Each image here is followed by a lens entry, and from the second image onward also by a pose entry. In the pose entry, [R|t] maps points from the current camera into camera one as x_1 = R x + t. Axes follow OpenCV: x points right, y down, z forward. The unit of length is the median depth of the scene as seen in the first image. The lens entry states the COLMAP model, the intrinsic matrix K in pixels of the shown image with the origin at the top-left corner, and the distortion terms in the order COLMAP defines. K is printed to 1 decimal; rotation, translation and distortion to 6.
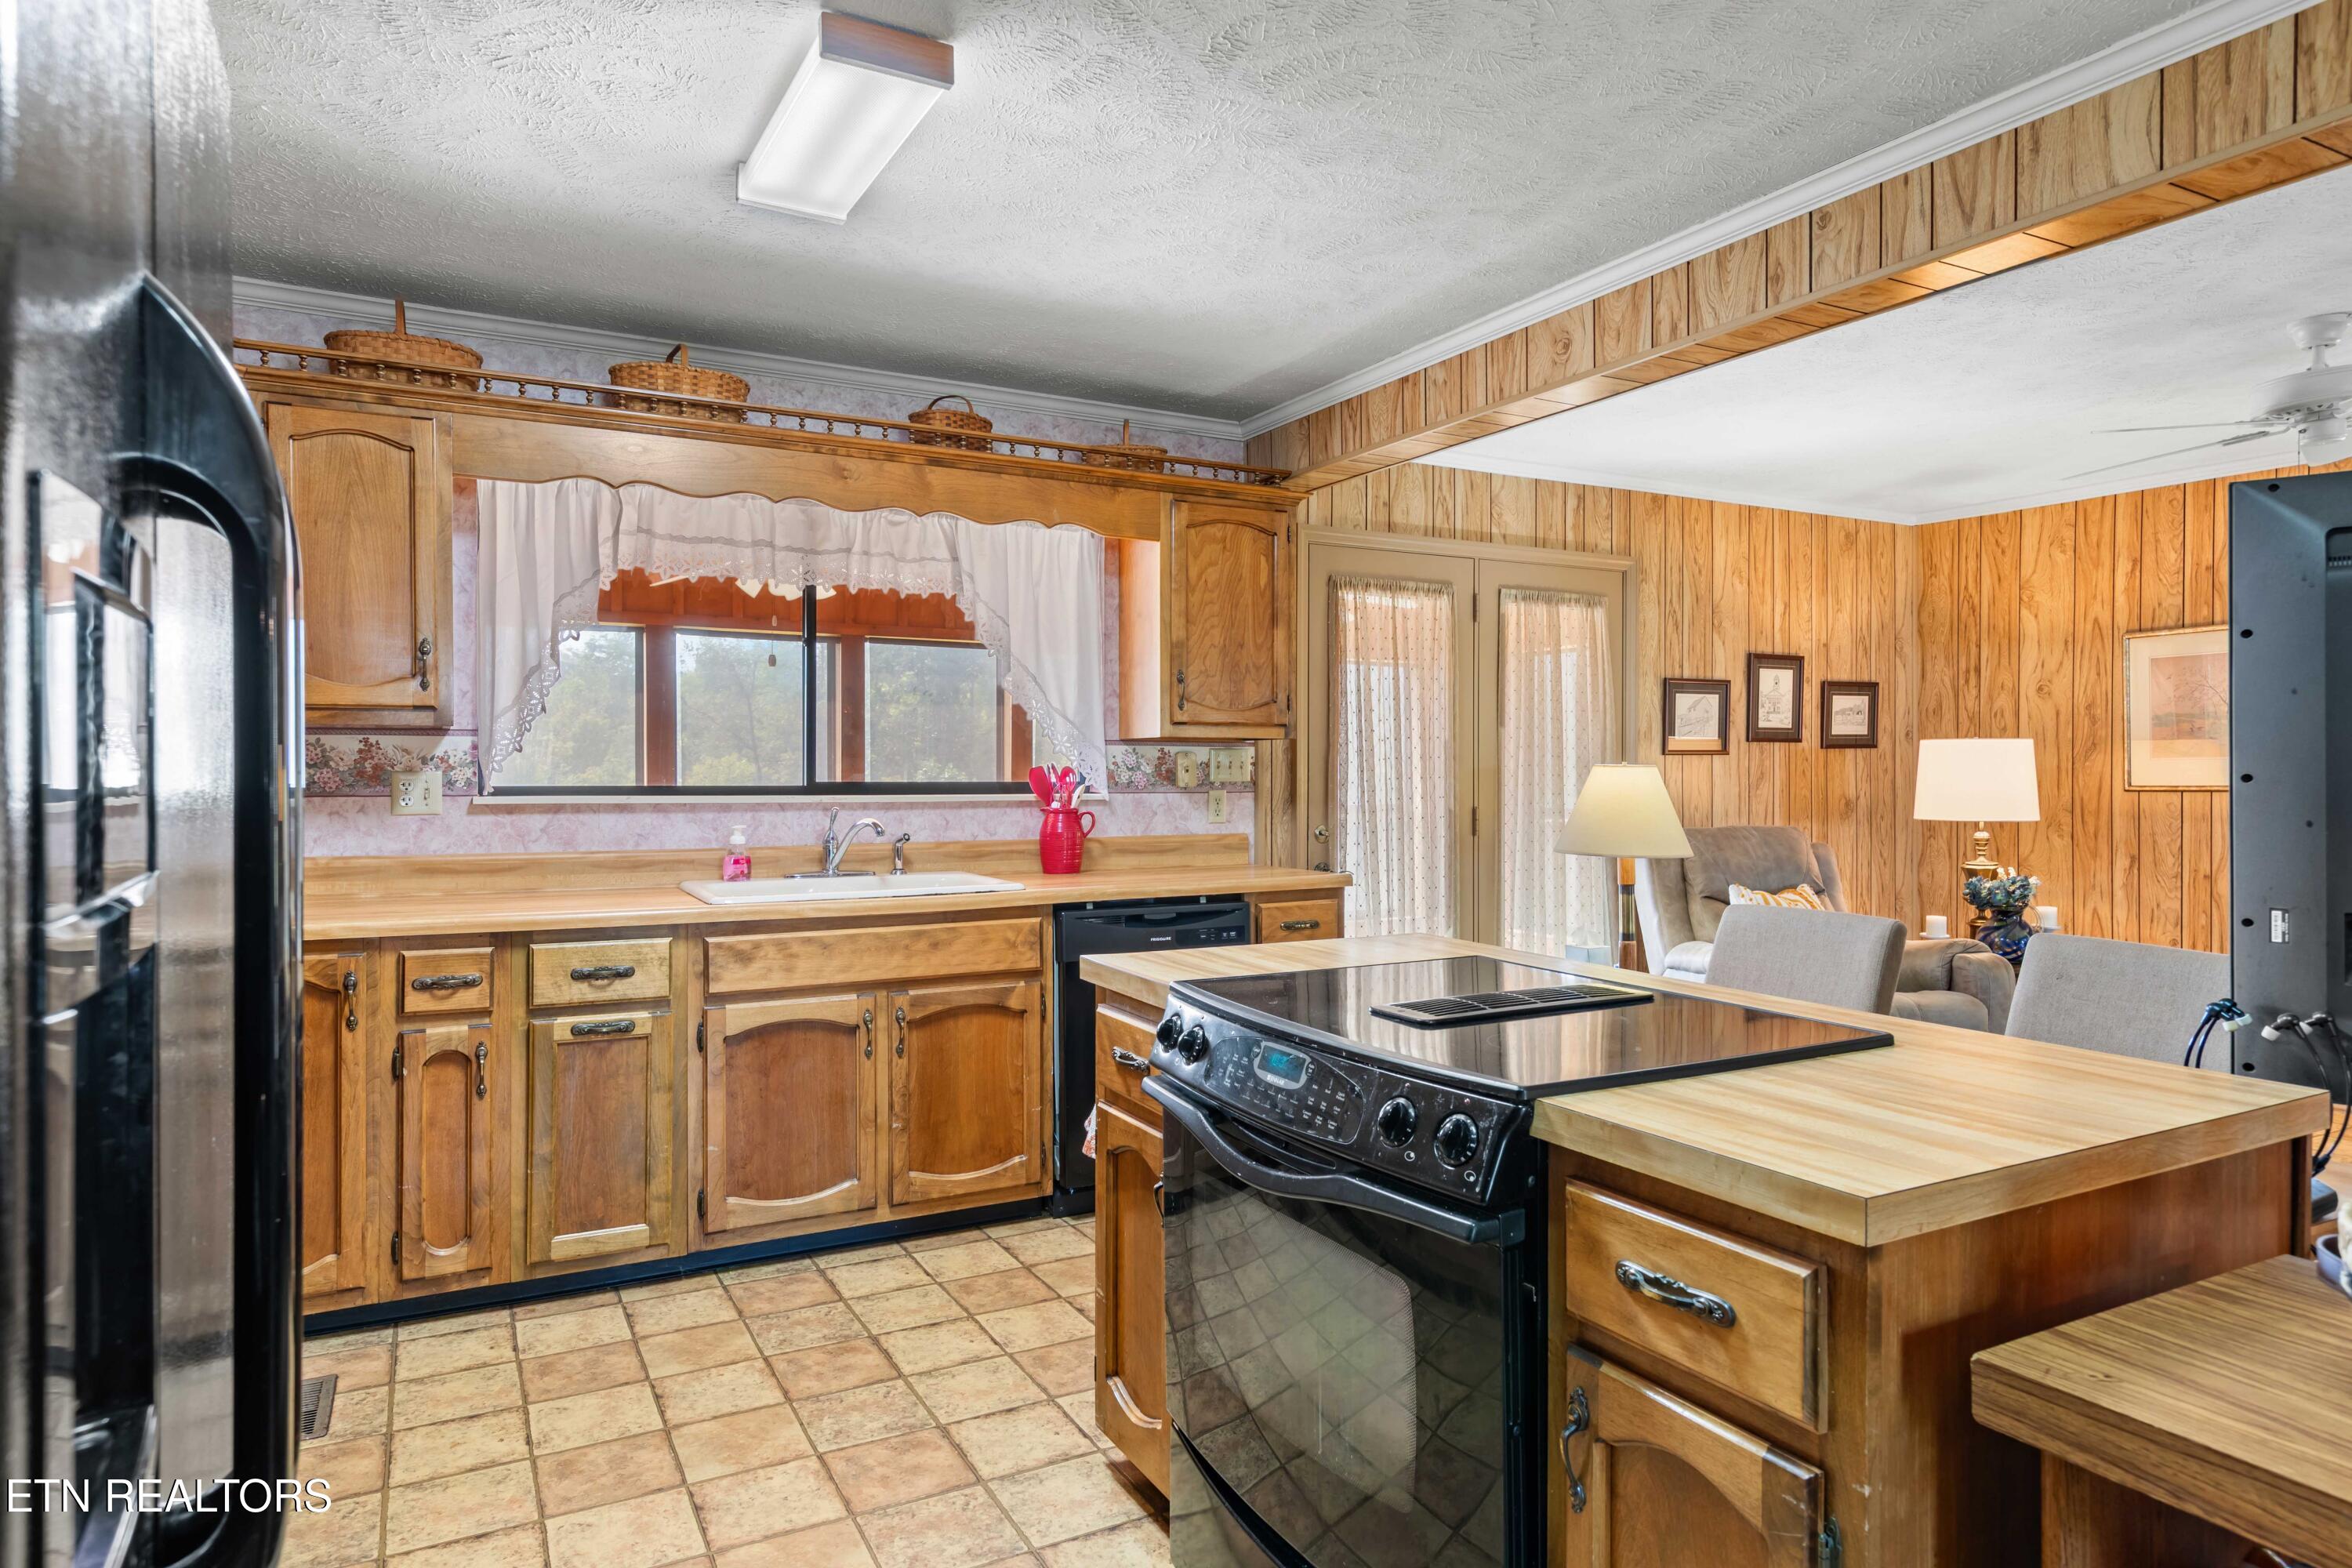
lens RADIAL K [[1370.7, 0, 1169.5], [0, 1370.7, 781.7], [0, 0, 1]] dist [0.008300, 0.000684]
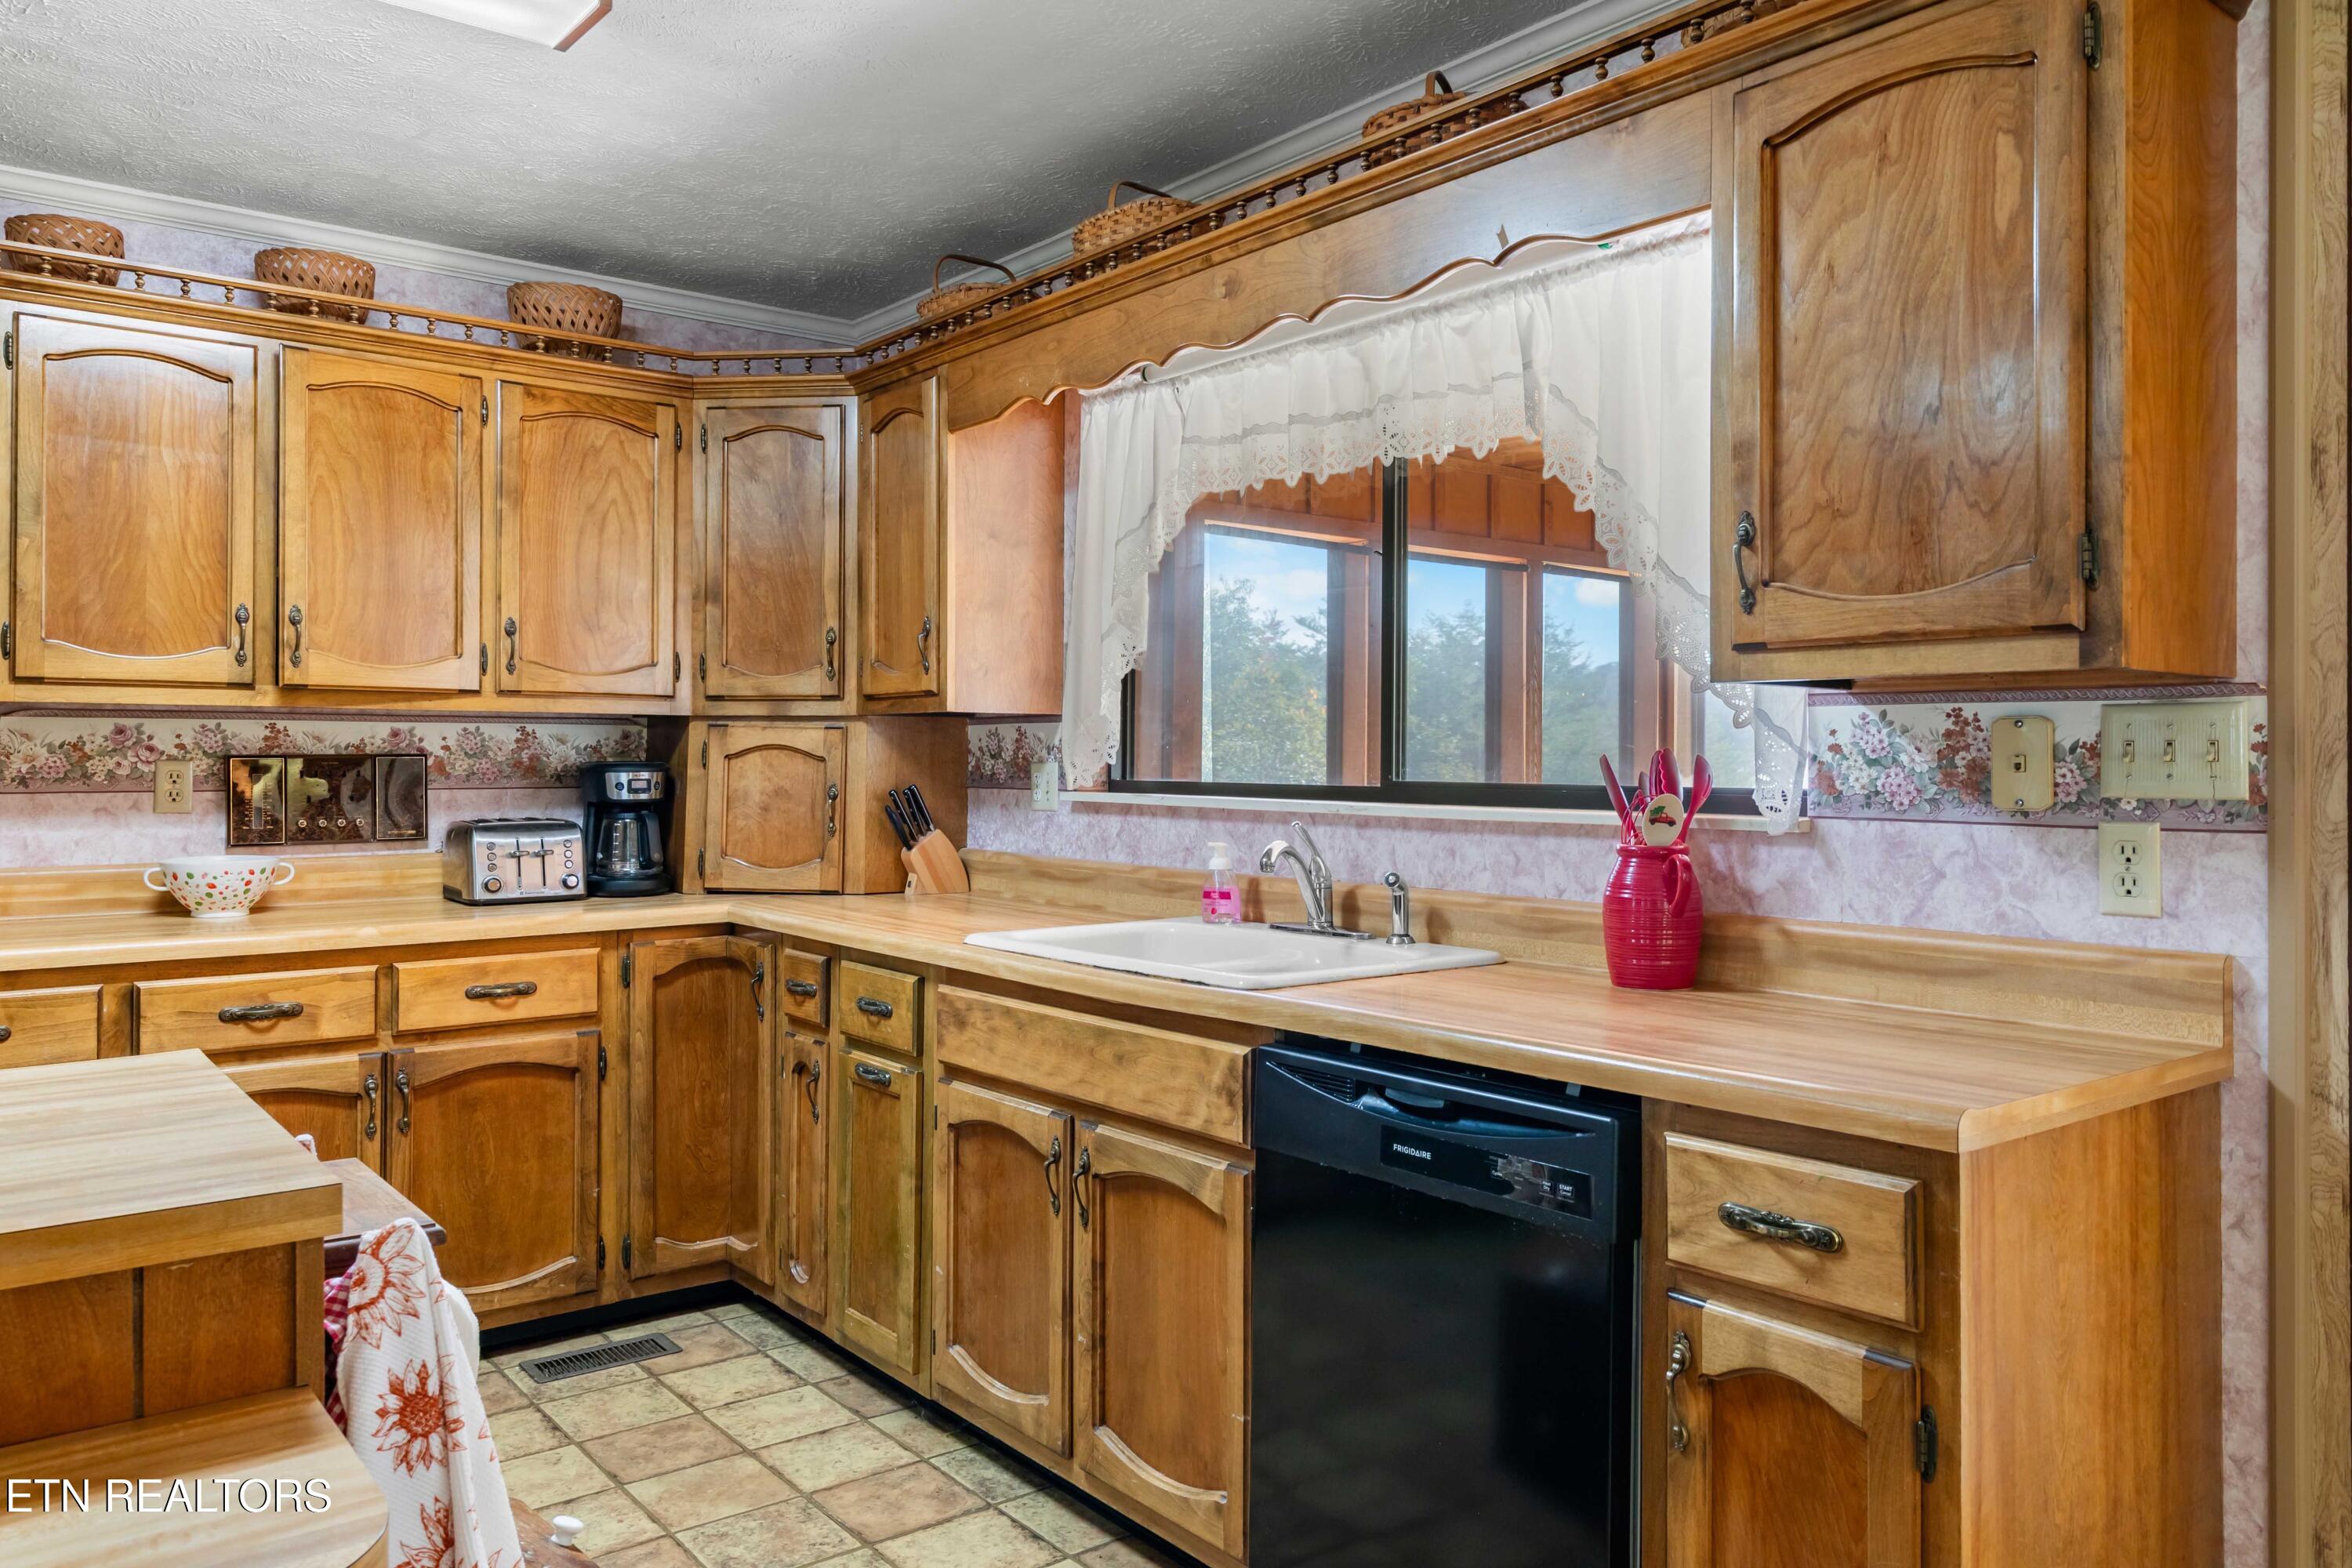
lens RADIAL K [[1657.7, 0, 1241.7], [0, 1657.7, 756.9], [0, 0, 1]] dist [0.005020, -0.001919]
pose [[0.195693, -0.002410, -0.980662, 0.526496], [-0.012474, 0.999910, -0.004947, -0.007212], [0.980586, 0.013200, 0.195645, 0.890950]]
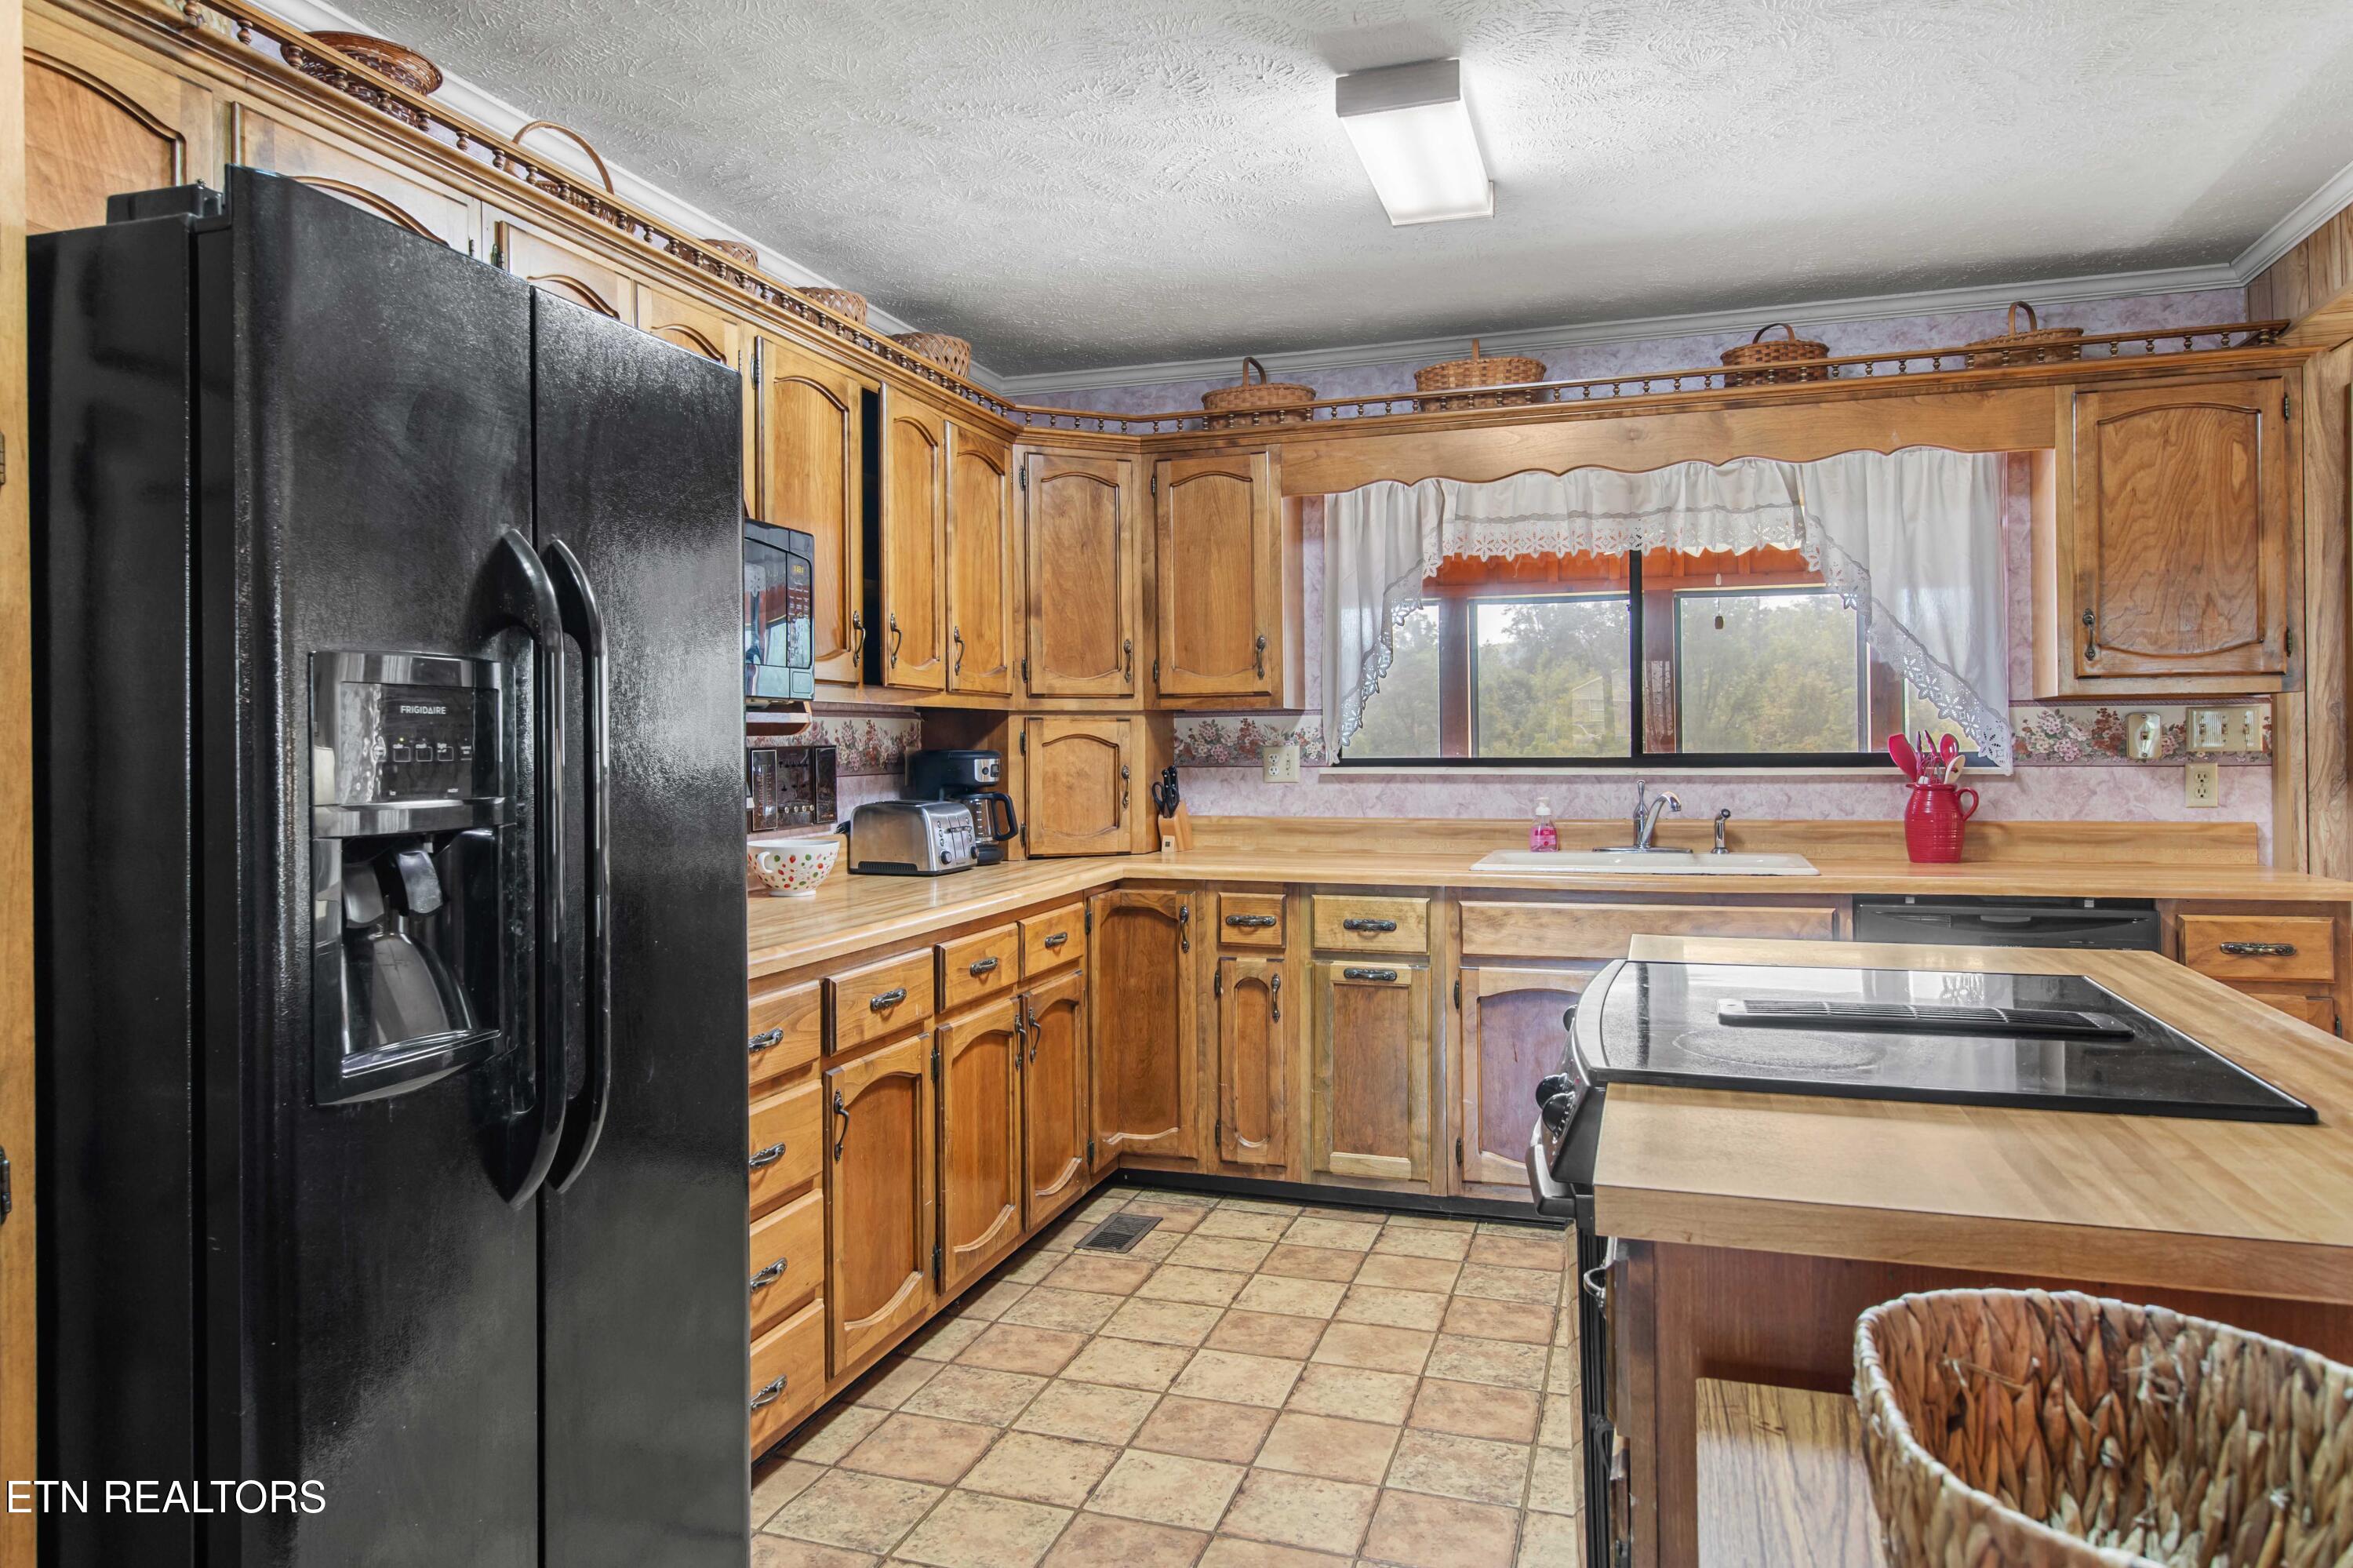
lens RADIAL K [[1535.5, 0, 1132.0], [0, 1535.5, 742.5], [0, 0, 1]] dist [0.009227, -0.000744]
pose [[0.678552, -0.007986, -0.734509, 0.329505], [0.003498, 0.999965, -0.007641, -0.000703], [0.734544, 0.002615, 0.678556, 0.006204]]
